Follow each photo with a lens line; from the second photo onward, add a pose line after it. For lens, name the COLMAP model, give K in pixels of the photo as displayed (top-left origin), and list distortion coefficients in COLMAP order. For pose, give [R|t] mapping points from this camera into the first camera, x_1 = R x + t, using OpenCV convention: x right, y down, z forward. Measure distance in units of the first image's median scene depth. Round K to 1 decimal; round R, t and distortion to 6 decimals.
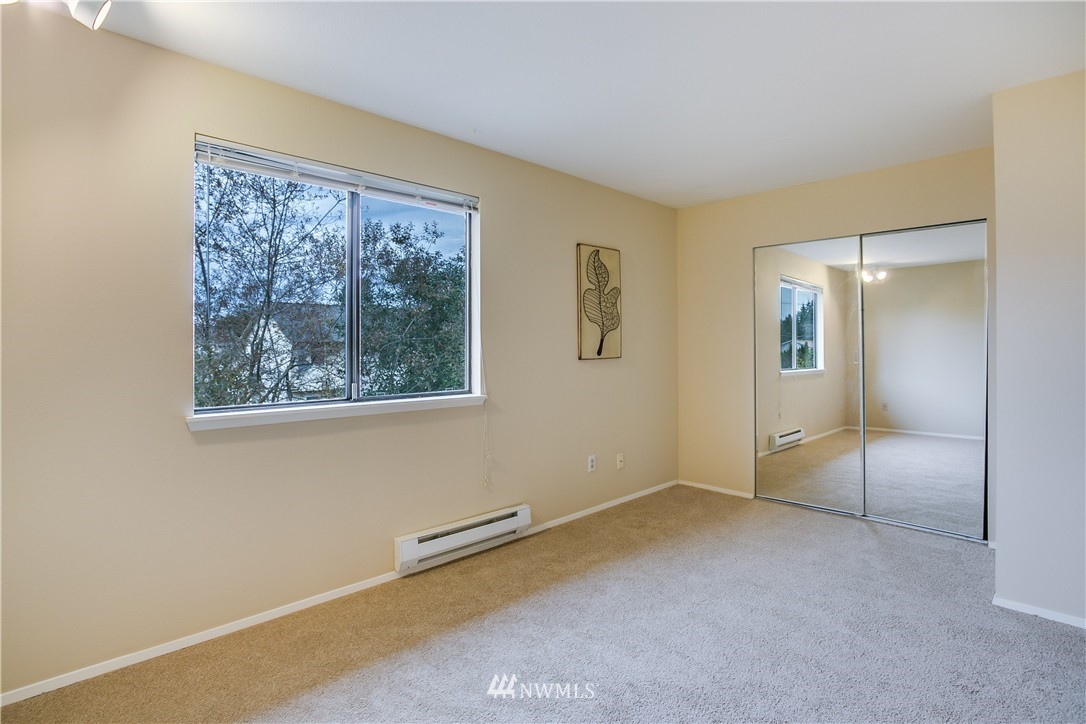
lens RADIAL K [[526.9, 0, 545.3], [0, 526.9, 355.6], [0, 0, 1]] dist [-0.052192, 0.023373]
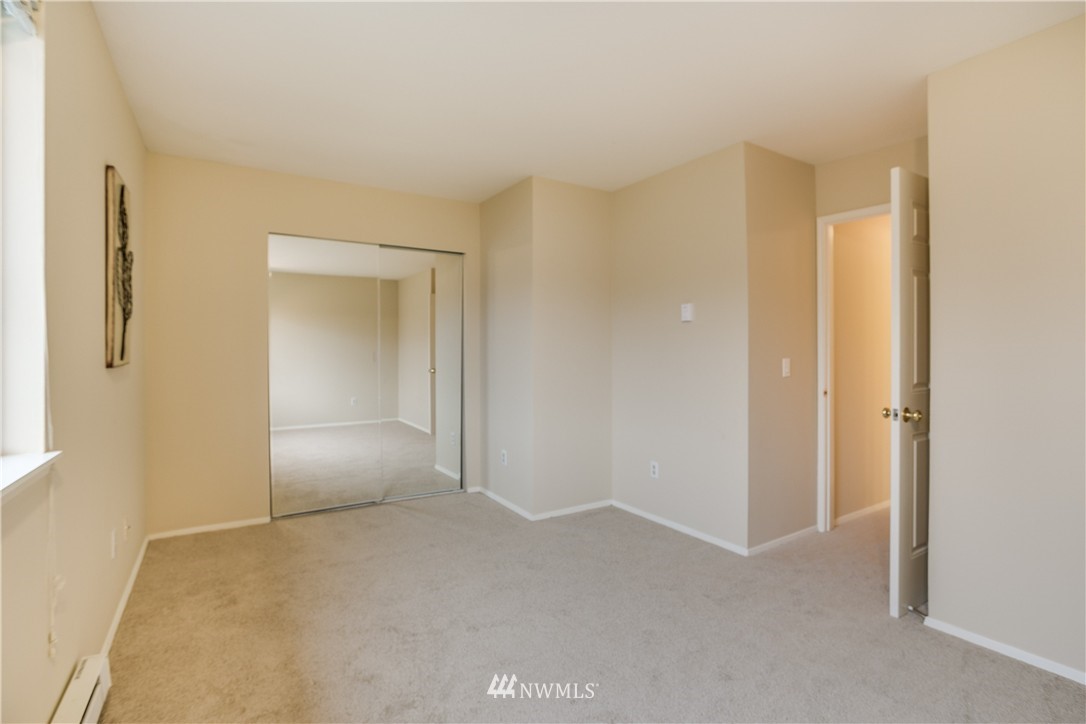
lens RADIAL K [[526.9, 0, 545.3], [0, 526.9, 355.6], [0, 0, 1]] dist [-0.052192, 0.023373]
pose [[0.208974, -0.016663, 0.977779, -0.486952], [0.009120, 0.999845, 0.015090, -0.013556], [-0.977879, 0.005764, 0.209093, 0.529398]]
